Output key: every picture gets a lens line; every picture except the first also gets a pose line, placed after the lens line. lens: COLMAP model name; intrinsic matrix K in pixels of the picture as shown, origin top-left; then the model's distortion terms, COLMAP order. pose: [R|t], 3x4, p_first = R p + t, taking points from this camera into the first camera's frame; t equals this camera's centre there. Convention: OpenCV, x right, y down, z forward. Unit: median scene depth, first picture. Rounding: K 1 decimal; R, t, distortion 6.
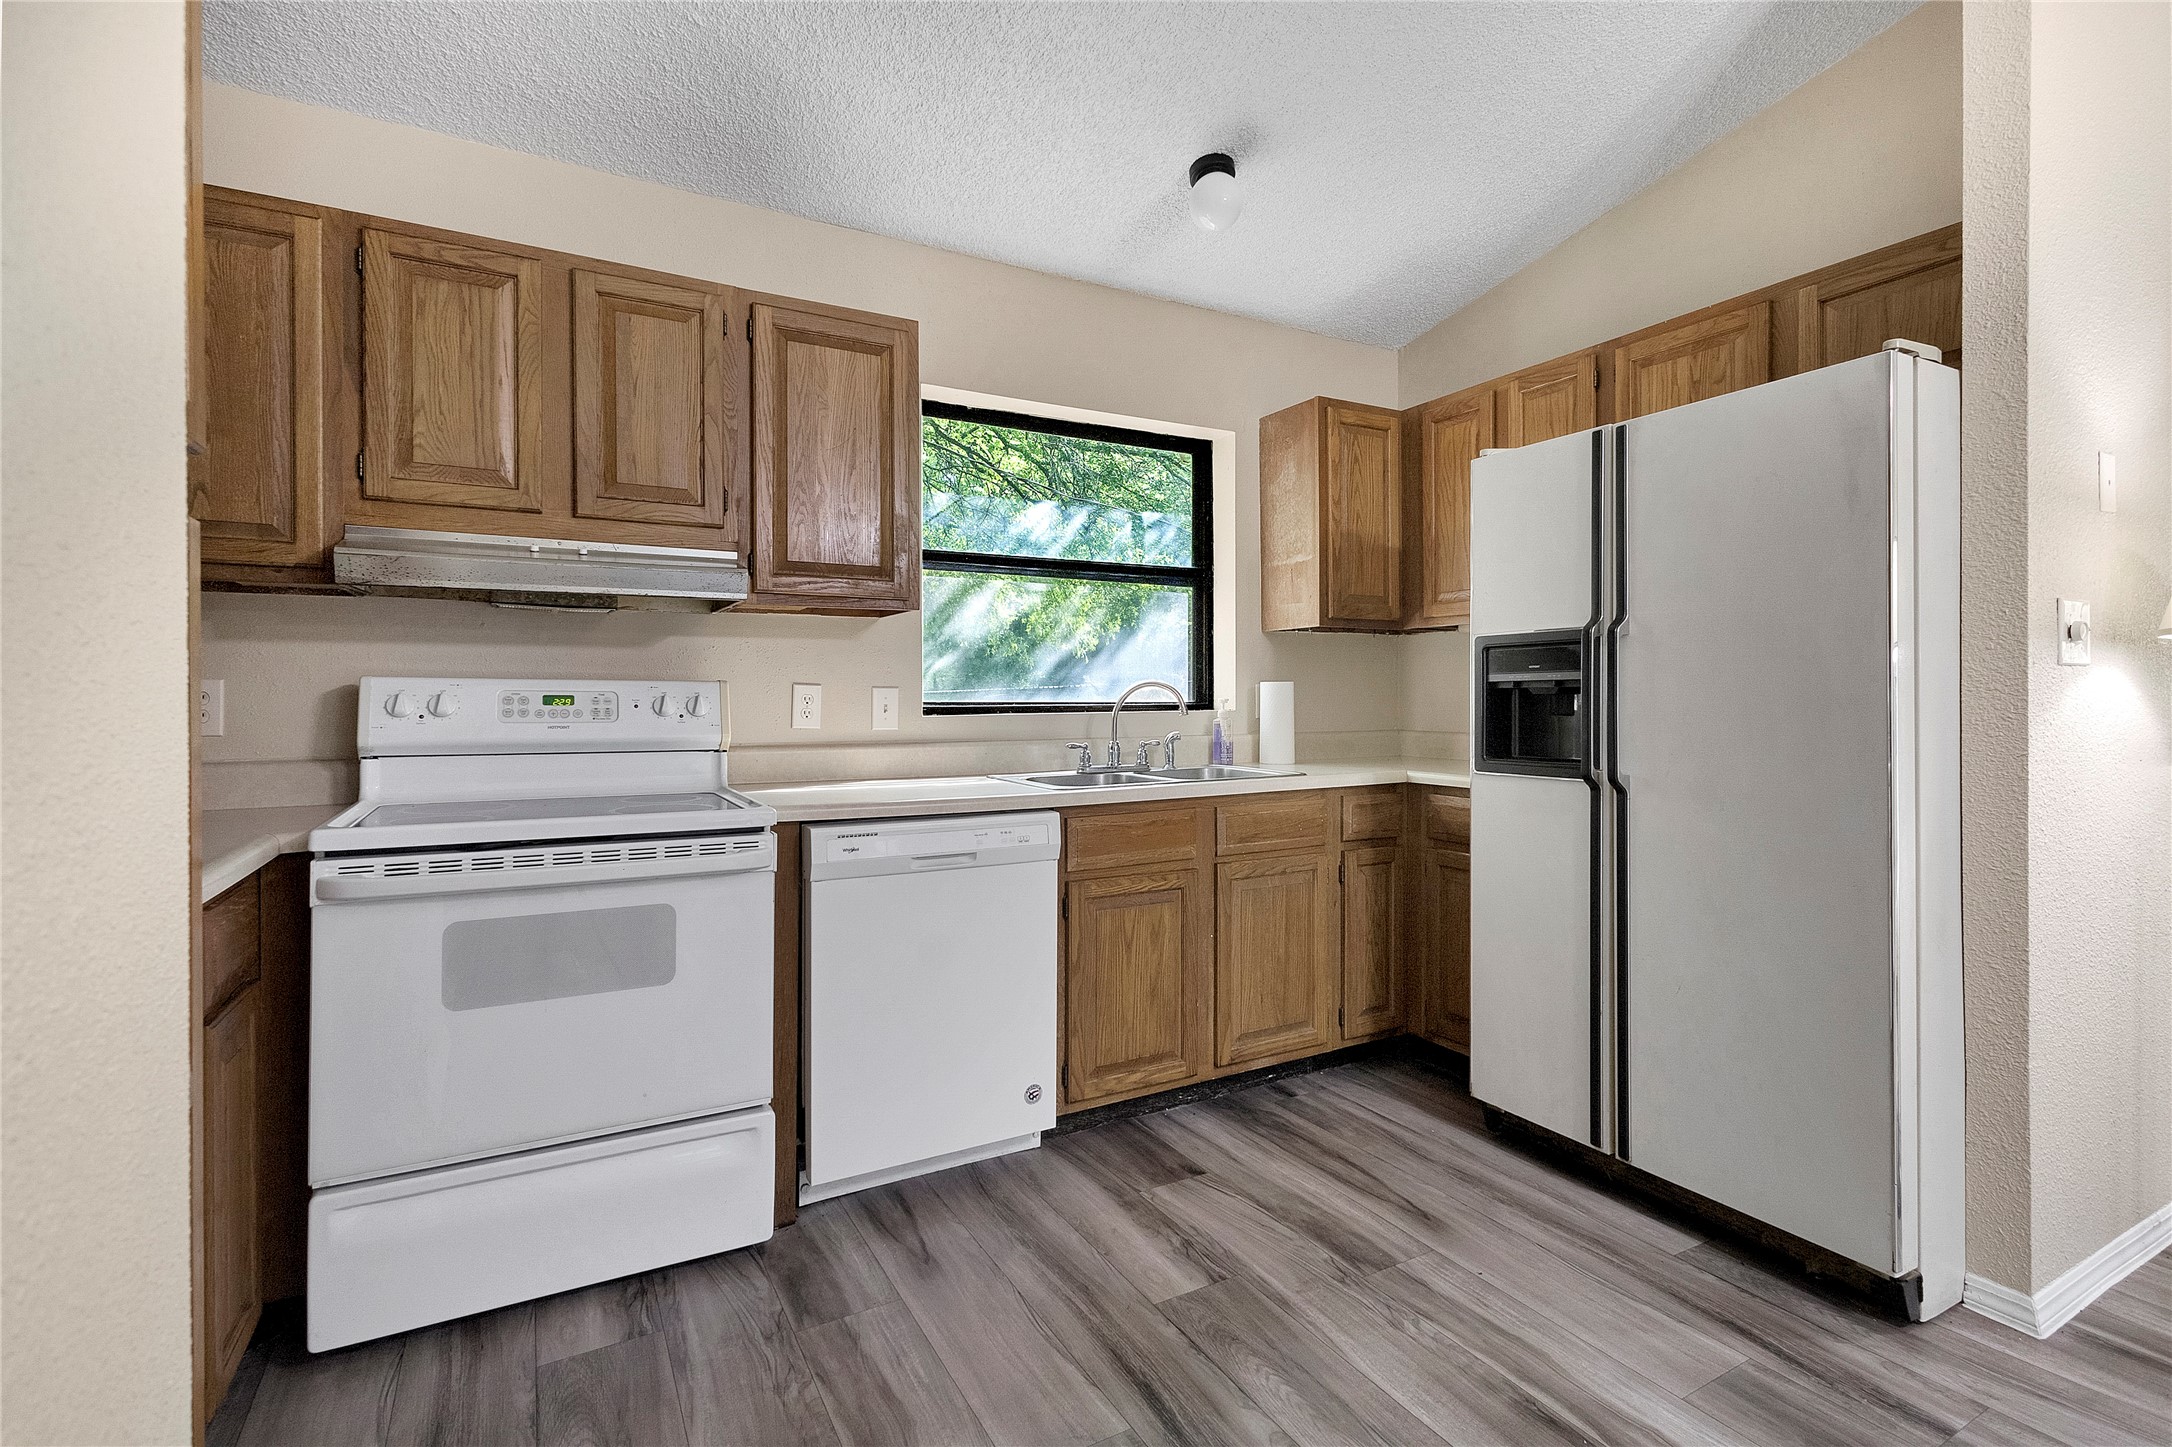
lens RADIAL K [[994.5, 0, 1079.6], [0, 994.5, 720.9], [0, 0, 1]] dist [0.002679, 0.000286]
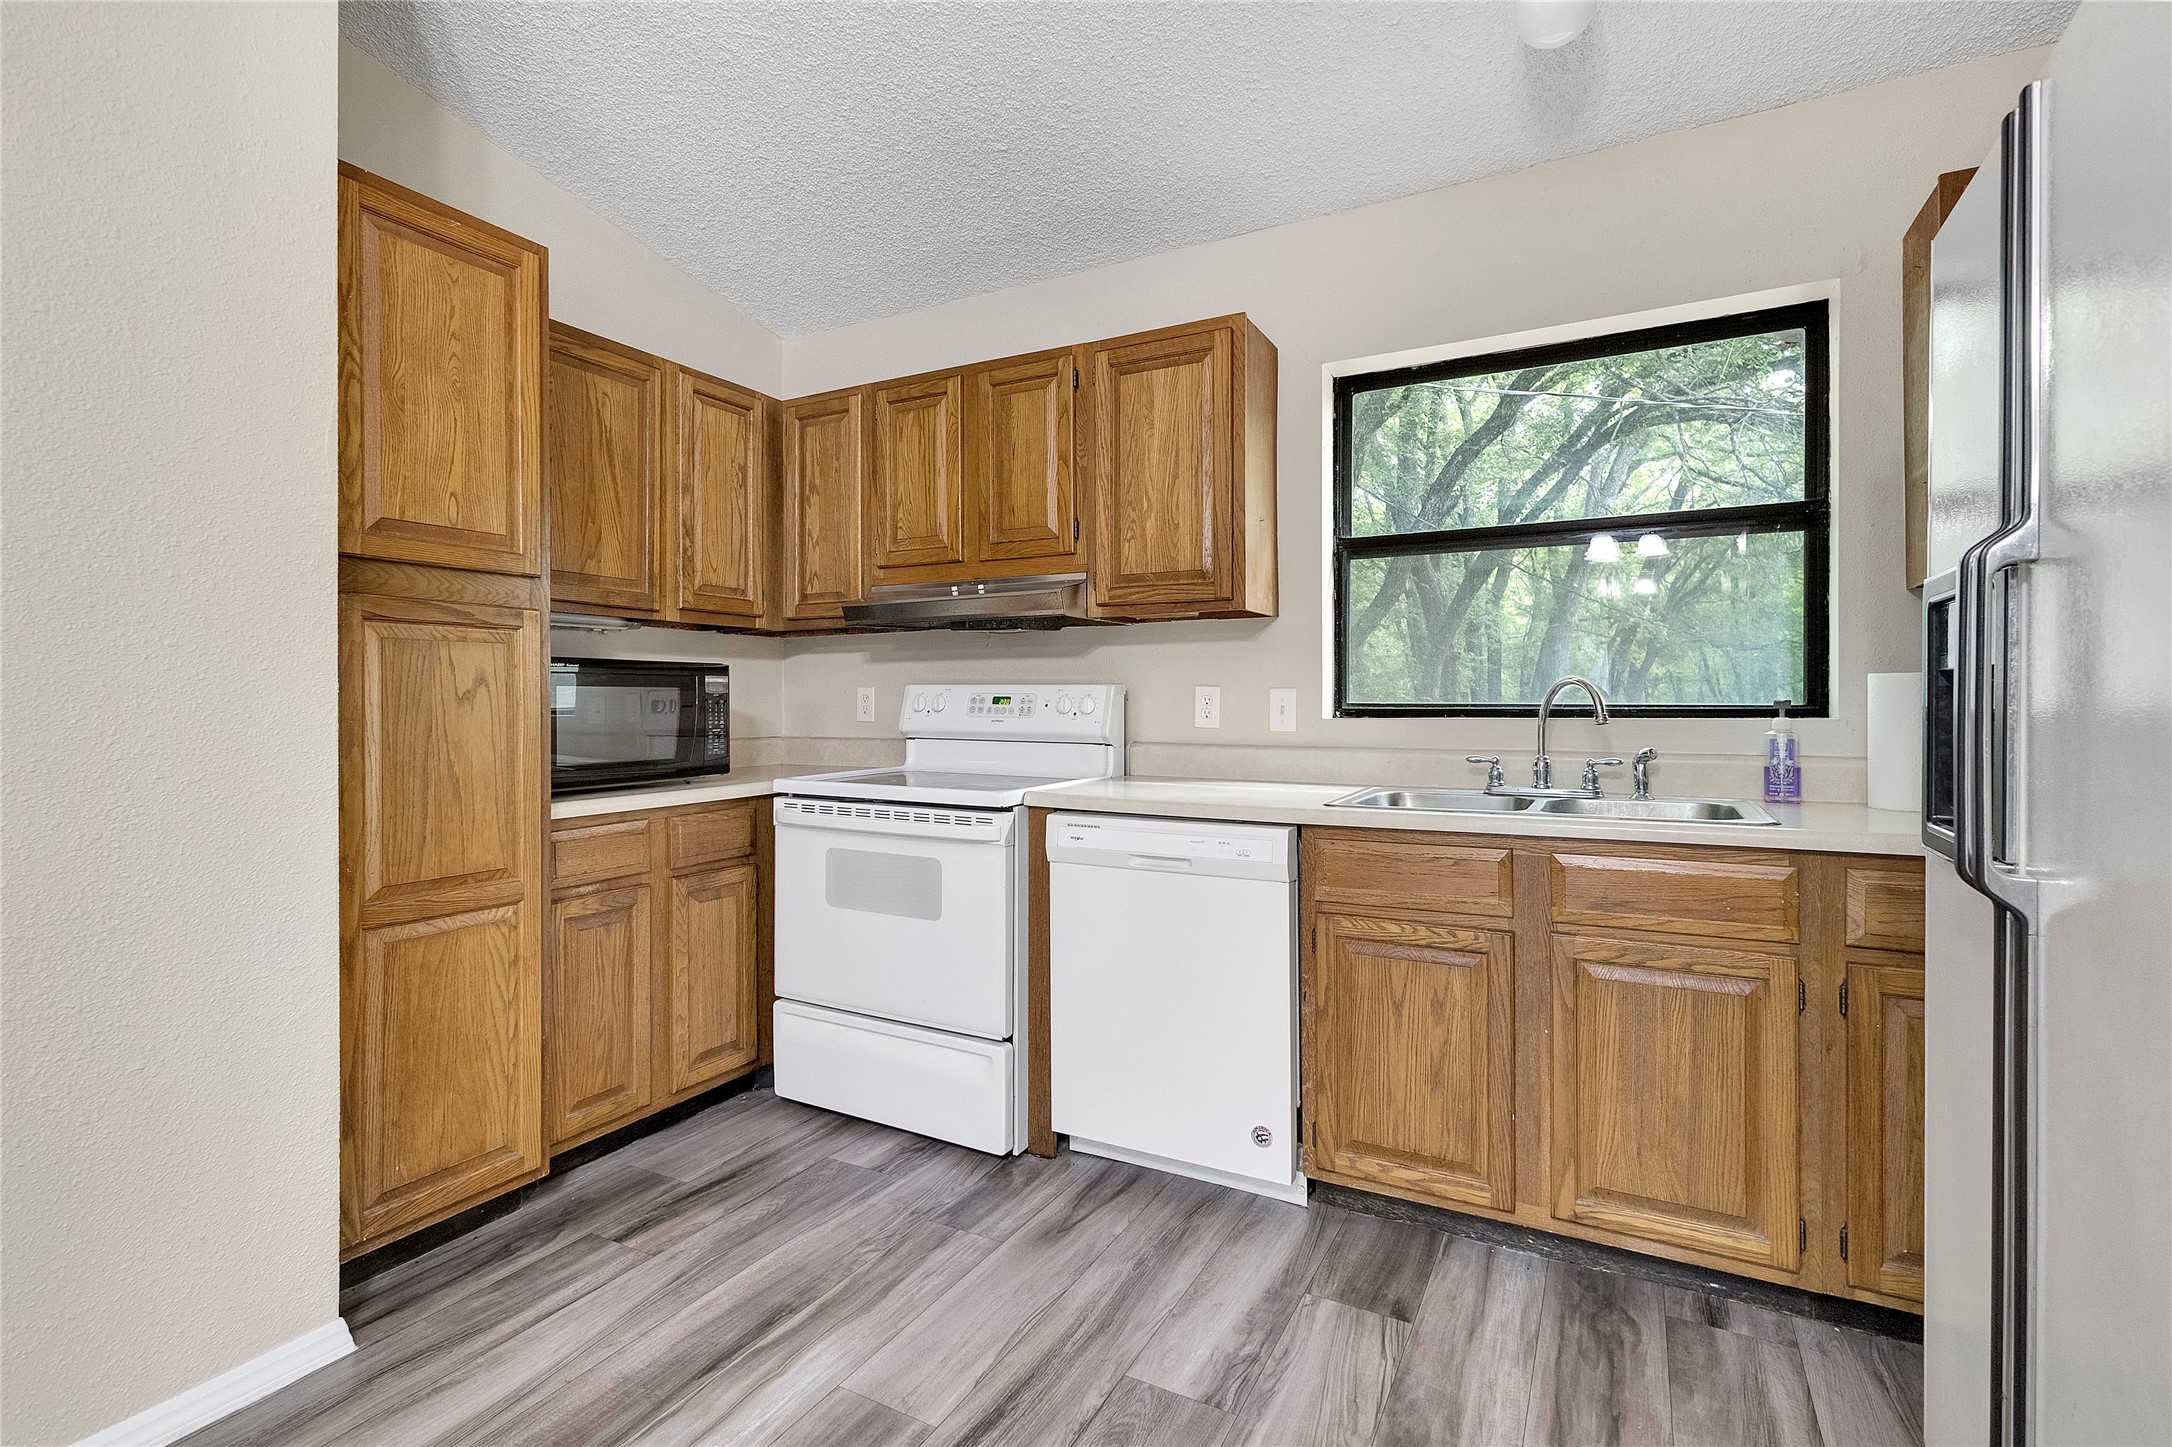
lens RADIAL K [[995.4, 0, 1086.0], [0, 995.4, 723.5], [0, 0, 1]] dist [0.006222, -0.000484]
pose [[0.543192, 0.022461, -0.839308, 0.645231], [-0.019189, 0.999713, 0.014335, -0.011412], [0.839389, 0.008319, 0.543468, 0.384122]]
